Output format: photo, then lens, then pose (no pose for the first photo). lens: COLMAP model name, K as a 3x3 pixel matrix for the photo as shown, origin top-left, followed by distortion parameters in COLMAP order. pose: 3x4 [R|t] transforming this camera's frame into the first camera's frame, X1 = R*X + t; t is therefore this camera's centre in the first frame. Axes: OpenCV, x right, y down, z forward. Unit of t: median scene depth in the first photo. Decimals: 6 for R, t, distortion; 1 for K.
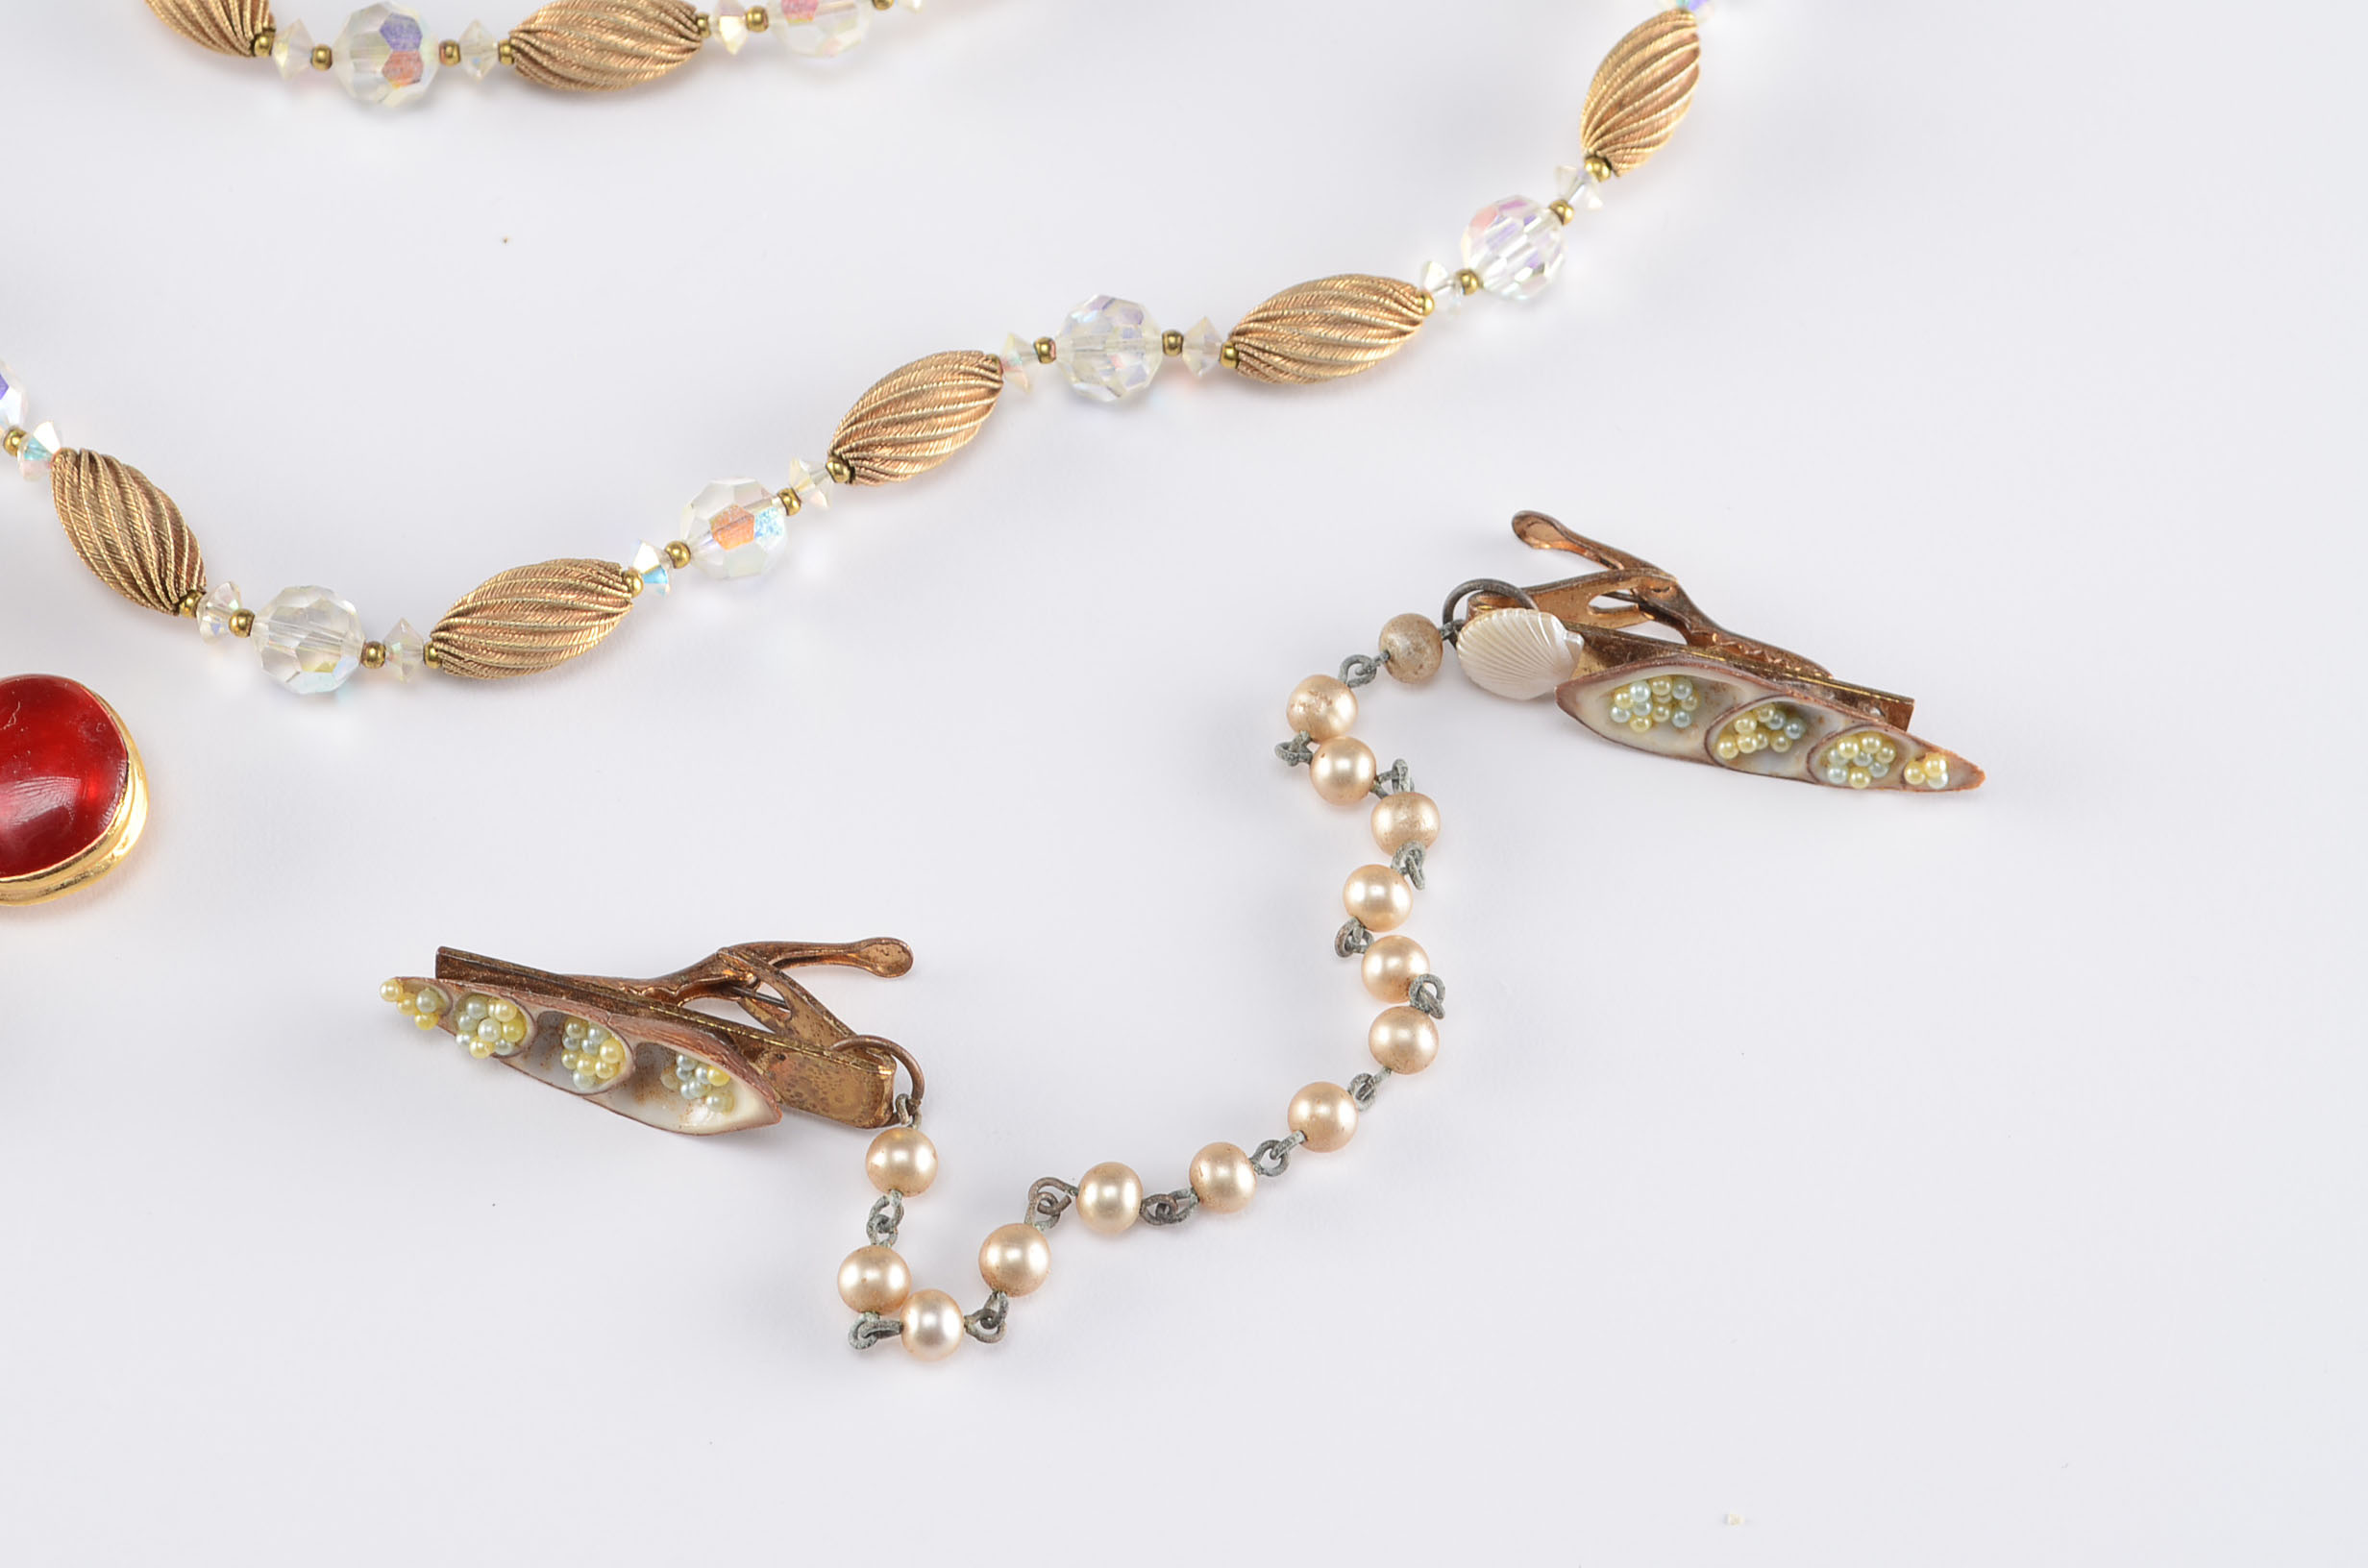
lens RADIAL K [[5666.1, 0, 1184.0], [0, 5666.1, 784.0], [0, 0, 1]] dist [0.060414, -0.048996]
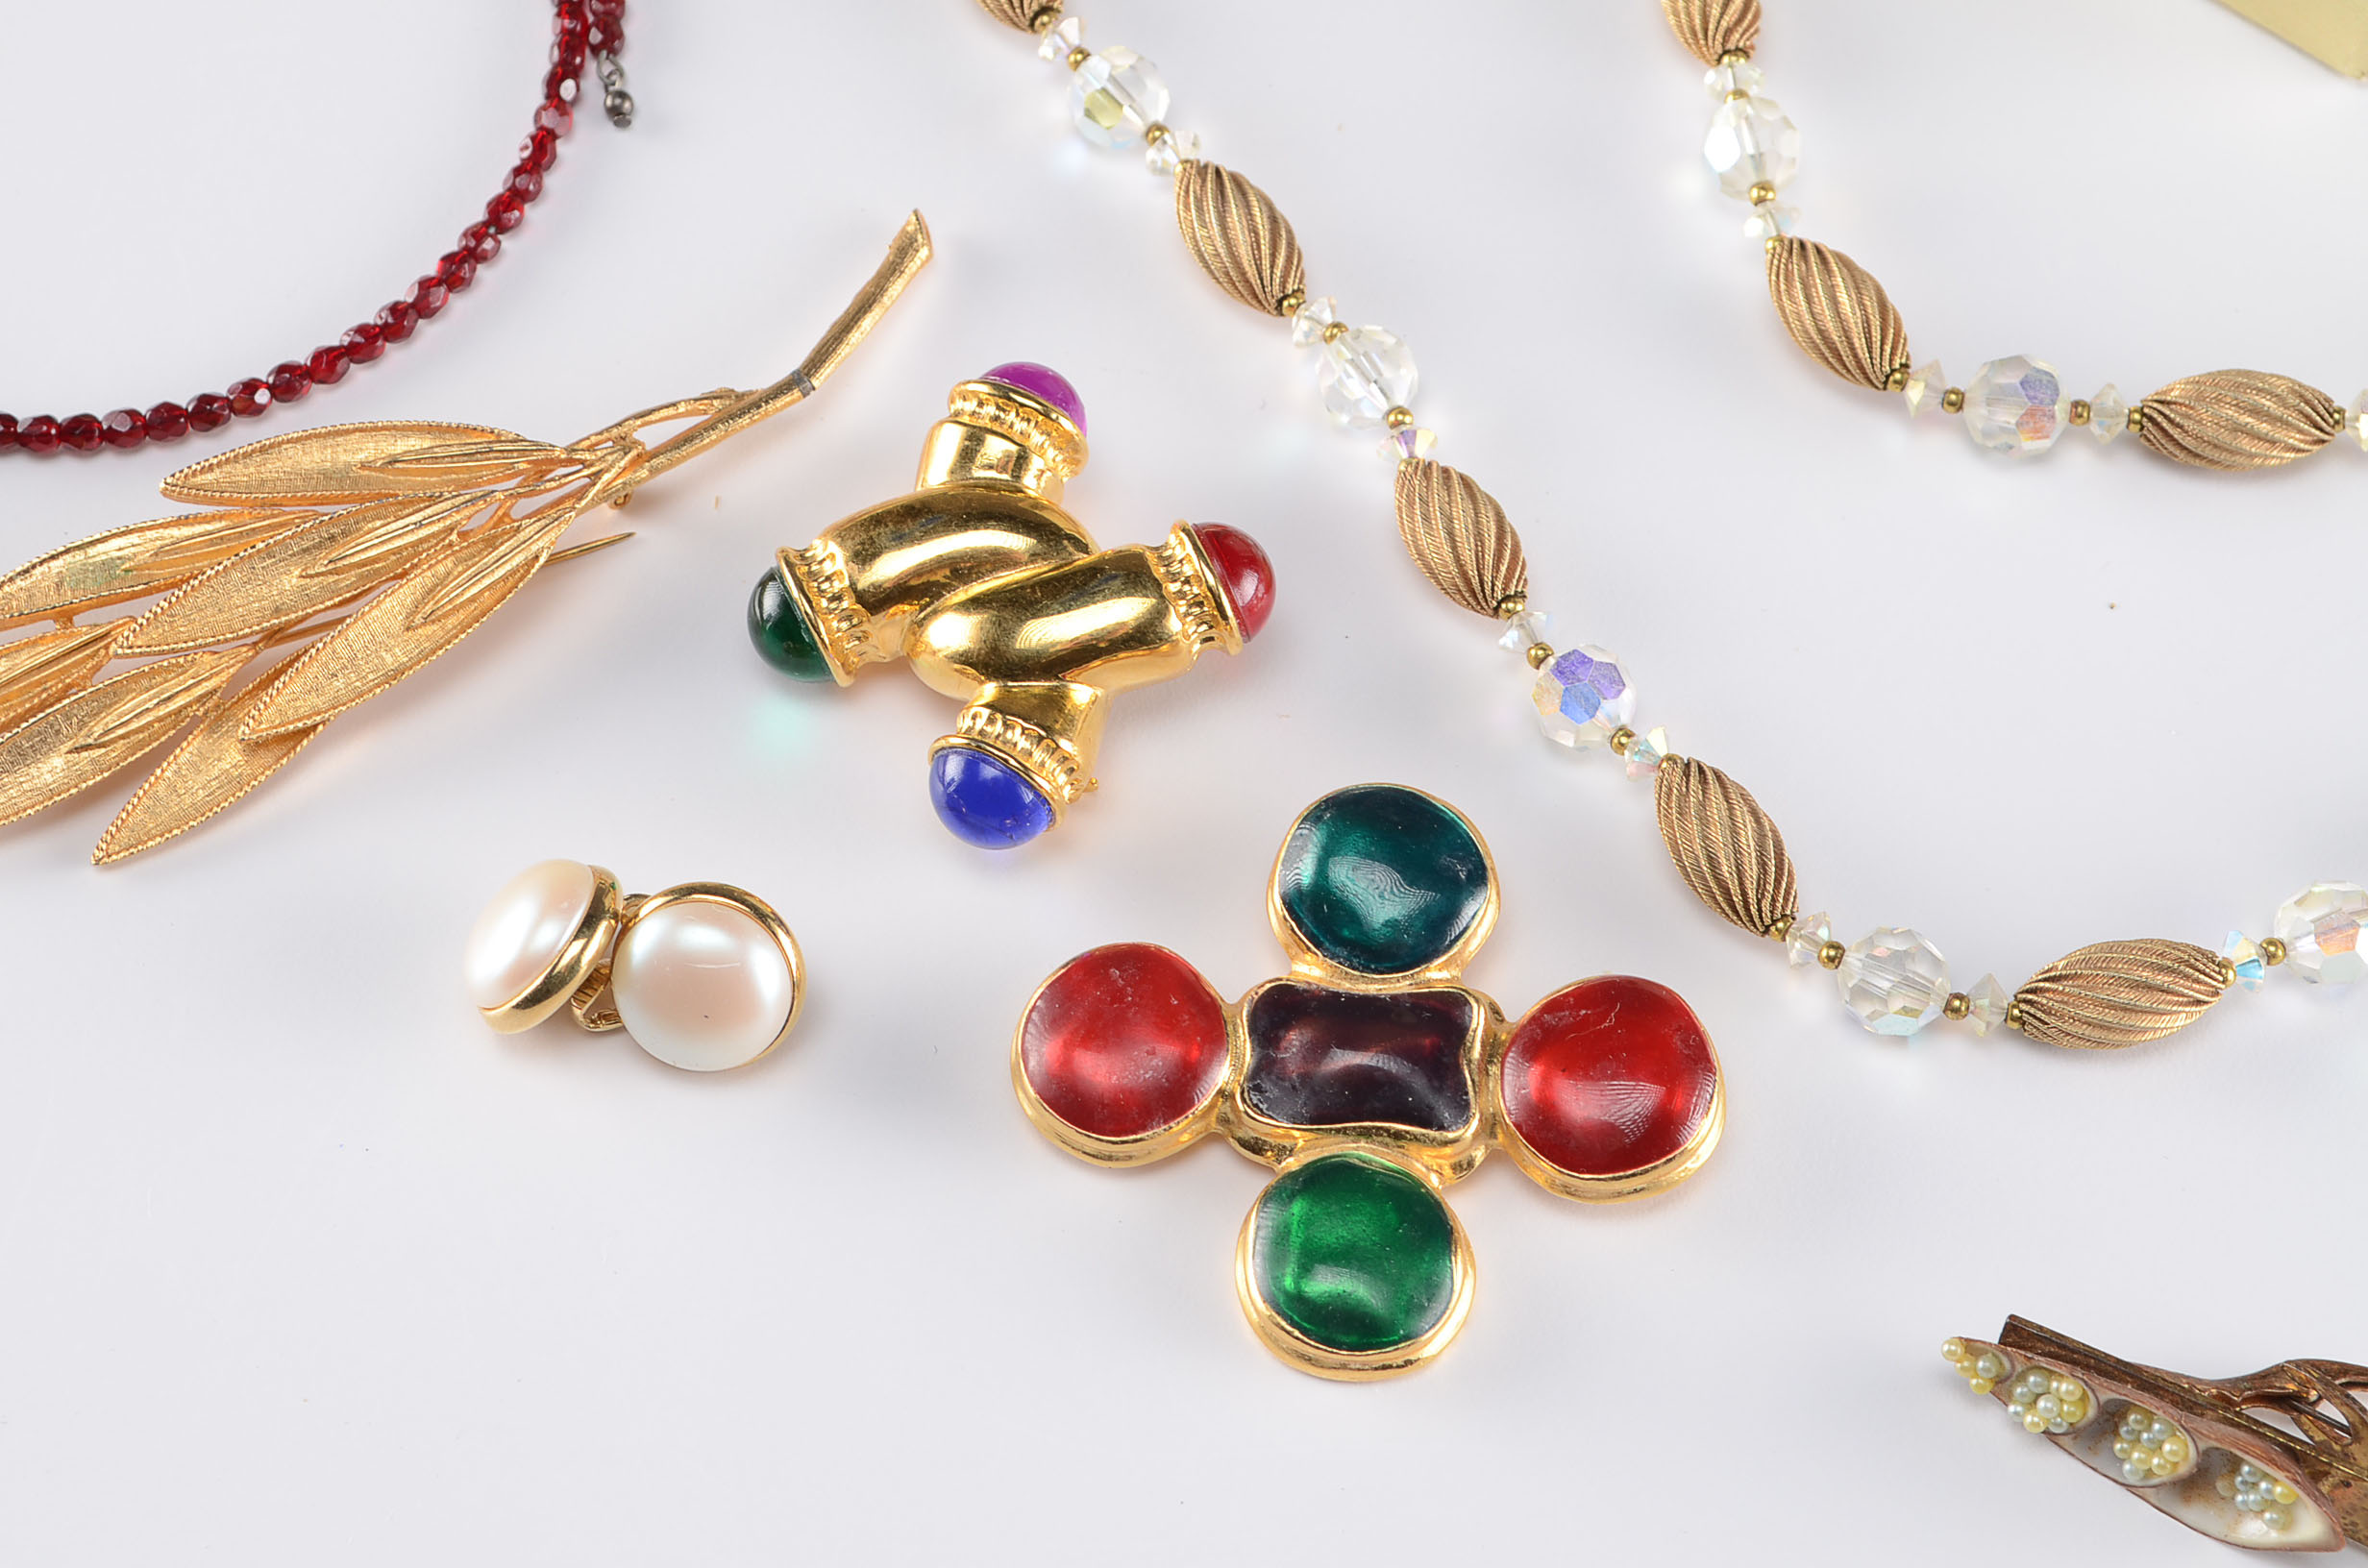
lens RADIAL K [[5666.1, 0, 1184.0], [0, 5666.1, 784.0], [0, 0, 1]] dist [0.060414, -0.048996]
pose [[0.977106, 0.146945, -0.153855, -0.127986], [-0.153781, 0.987538, -0.033452, -0.007097], [0.147022, 0.056346, 0.987527, -0.005328]]
